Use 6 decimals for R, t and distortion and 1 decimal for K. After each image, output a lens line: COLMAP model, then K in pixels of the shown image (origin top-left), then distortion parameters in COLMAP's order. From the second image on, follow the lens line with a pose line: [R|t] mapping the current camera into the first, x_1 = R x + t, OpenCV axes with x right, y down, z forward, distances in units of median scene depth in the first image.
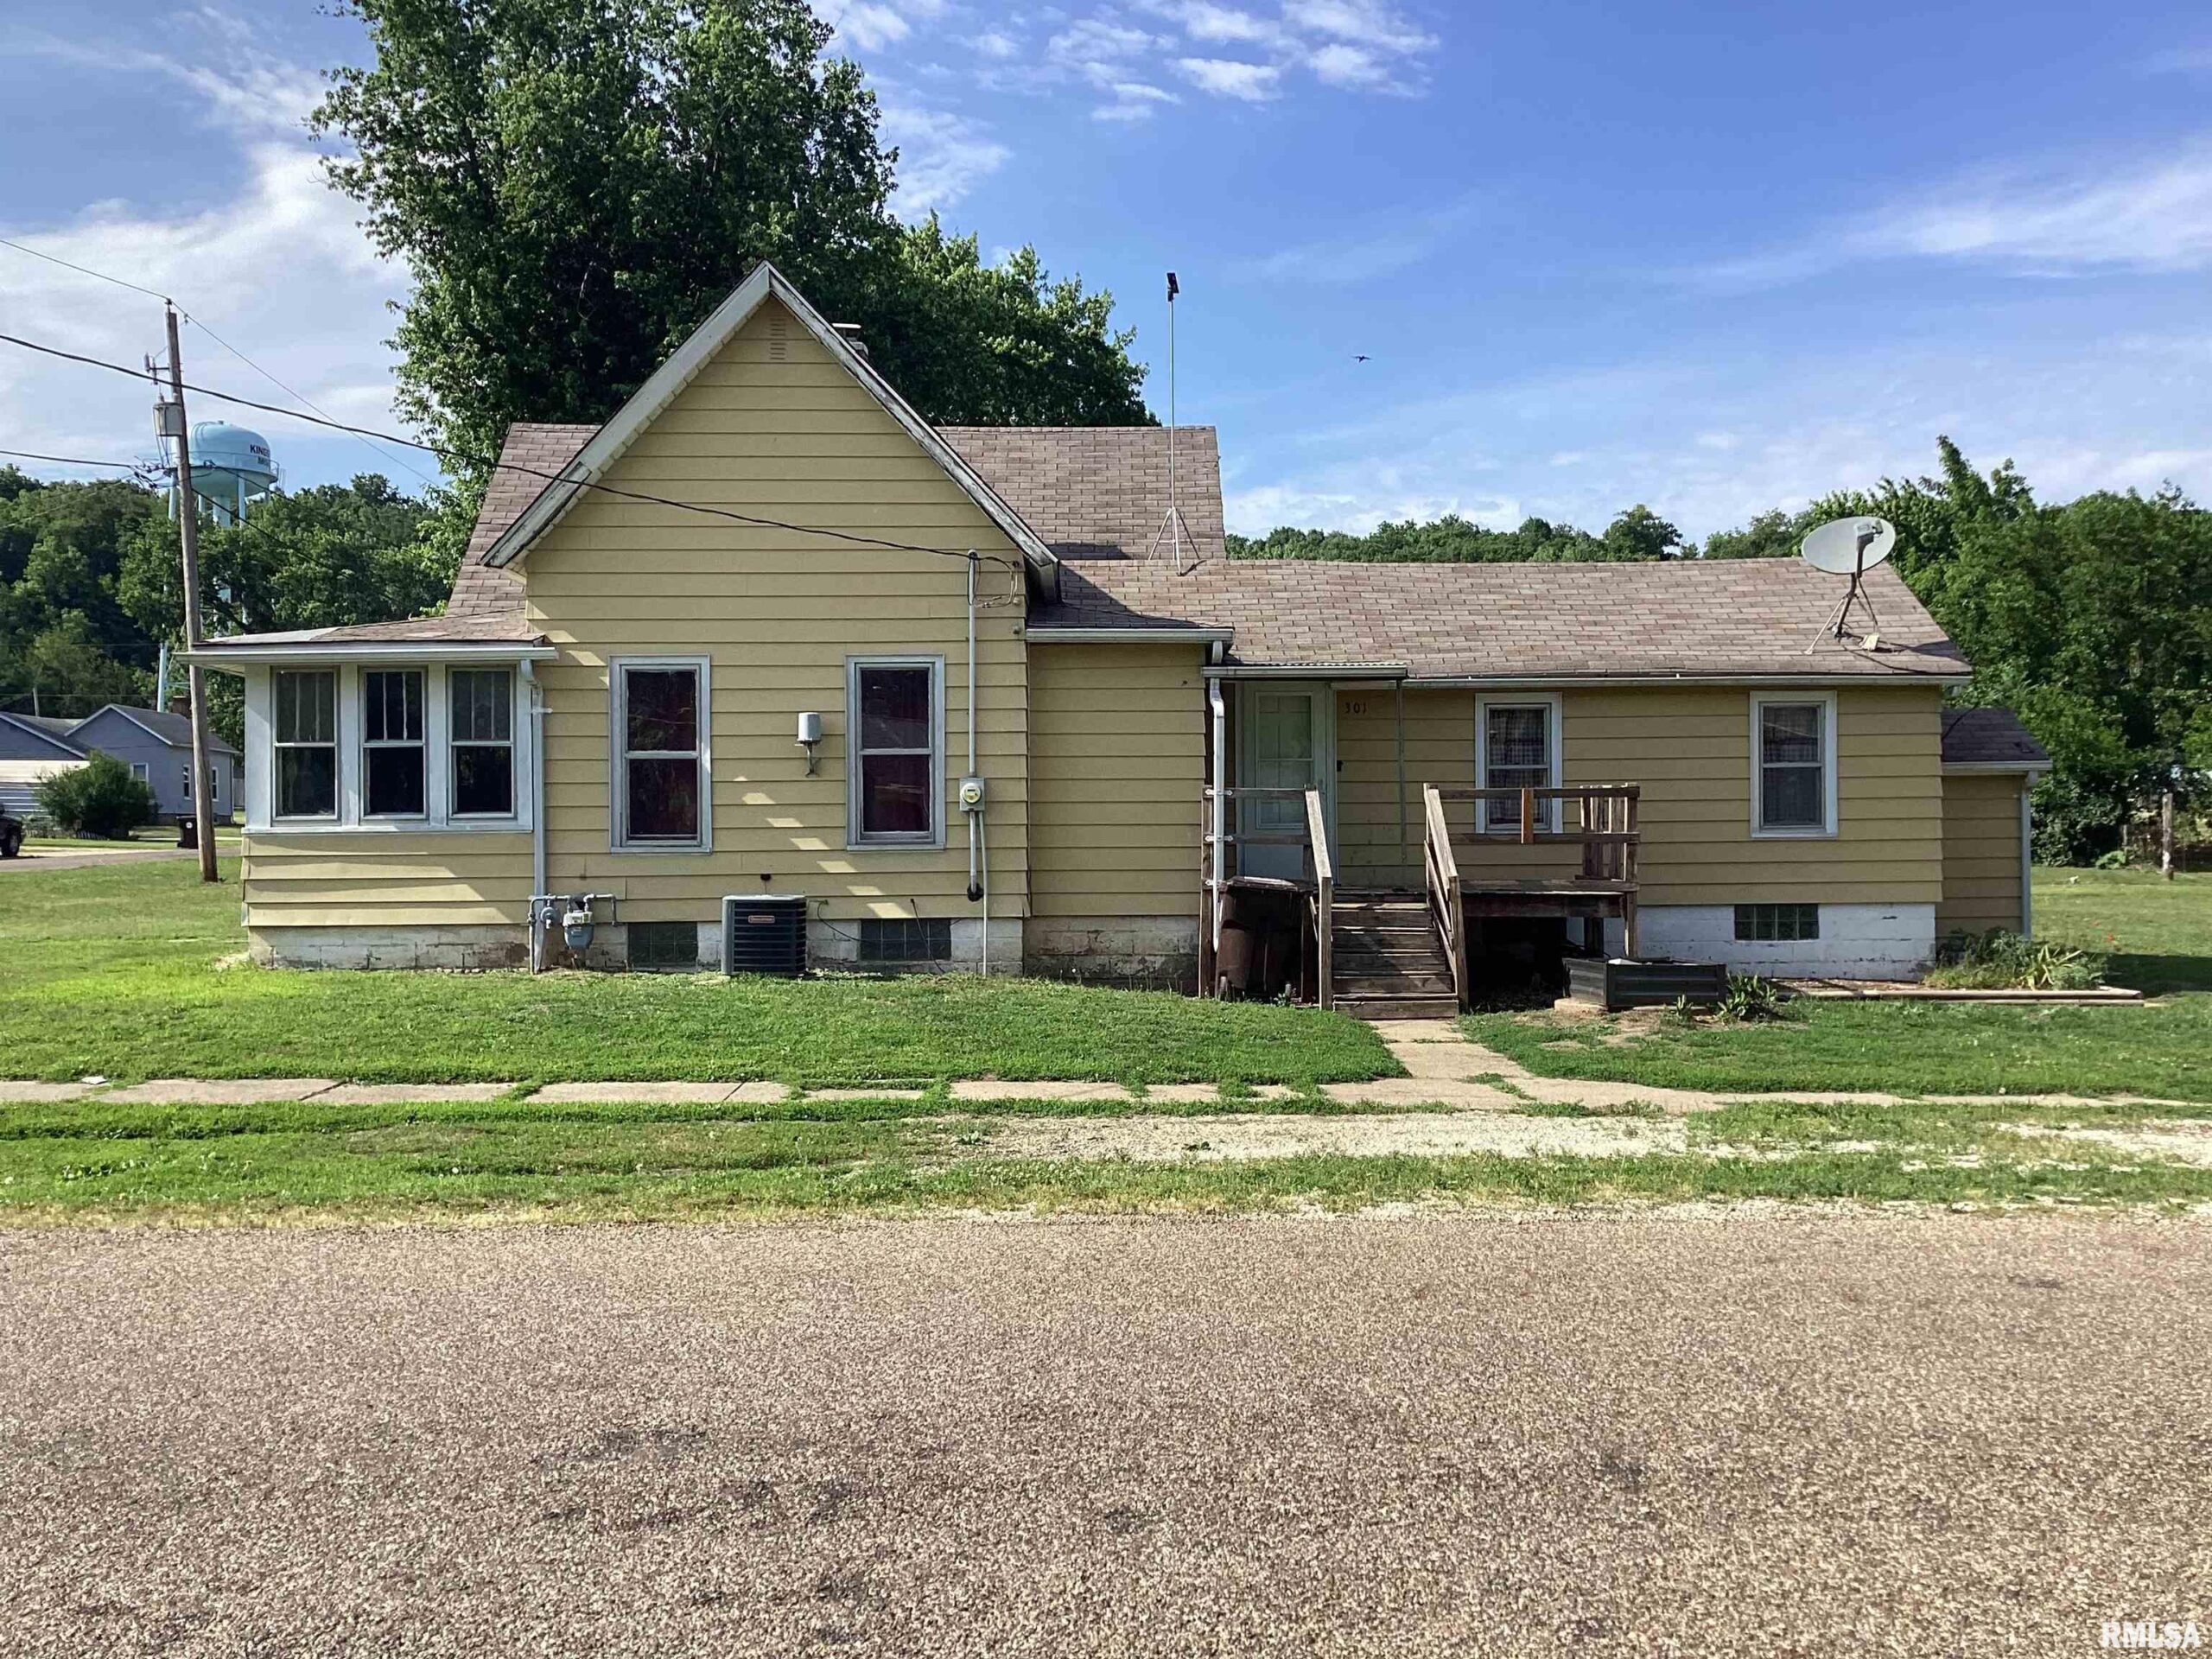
lens RADIAL K [[1967.6, 0, 1106.0], [0, 1967.6, 829.5], [0, 0, 1]] dist [0.034999, -0.009194]
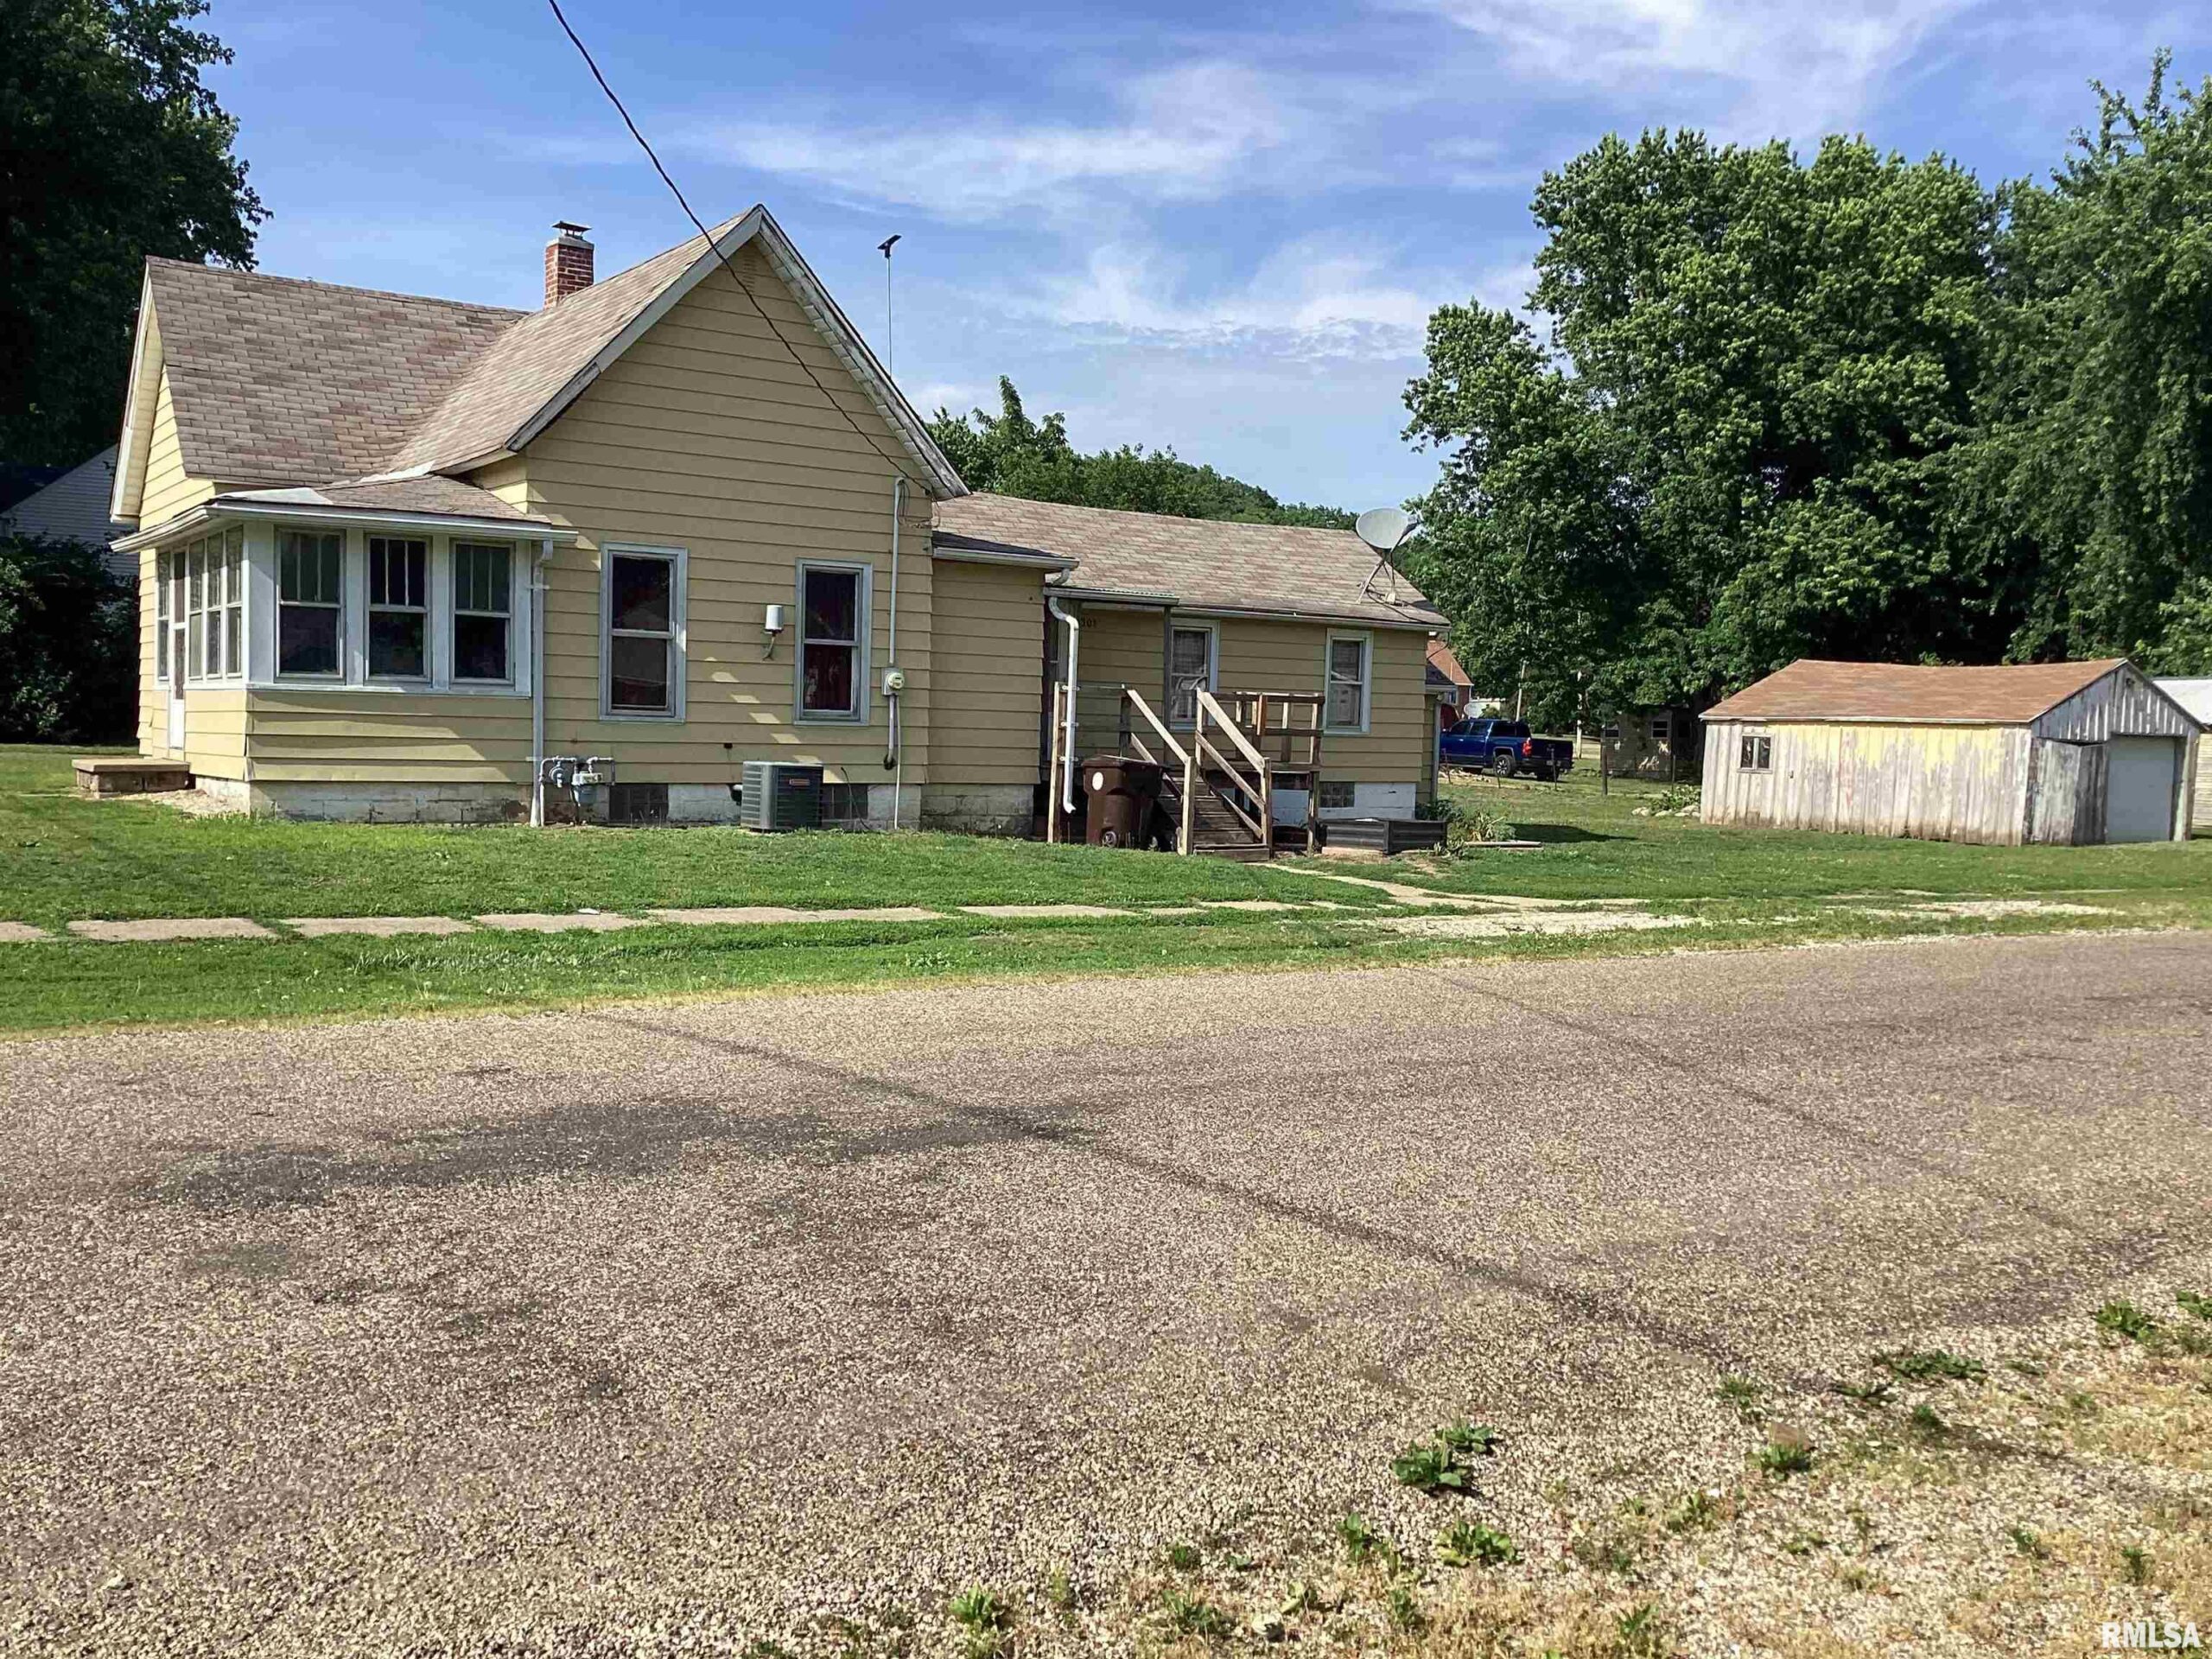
lens RADIAL K [[1967.6, 0, 1106.0], [0, 1967.6, 829.5], [0, 0, 1]] dist [0.034999, -0.009194]
pose [[0.839431, 0.002179, 0.543461, -0.613599], [-0.035833, 0.998038, 0.051346, 0.006077], [-0.542283, -0.062575, 0.837862, -0.088584]]
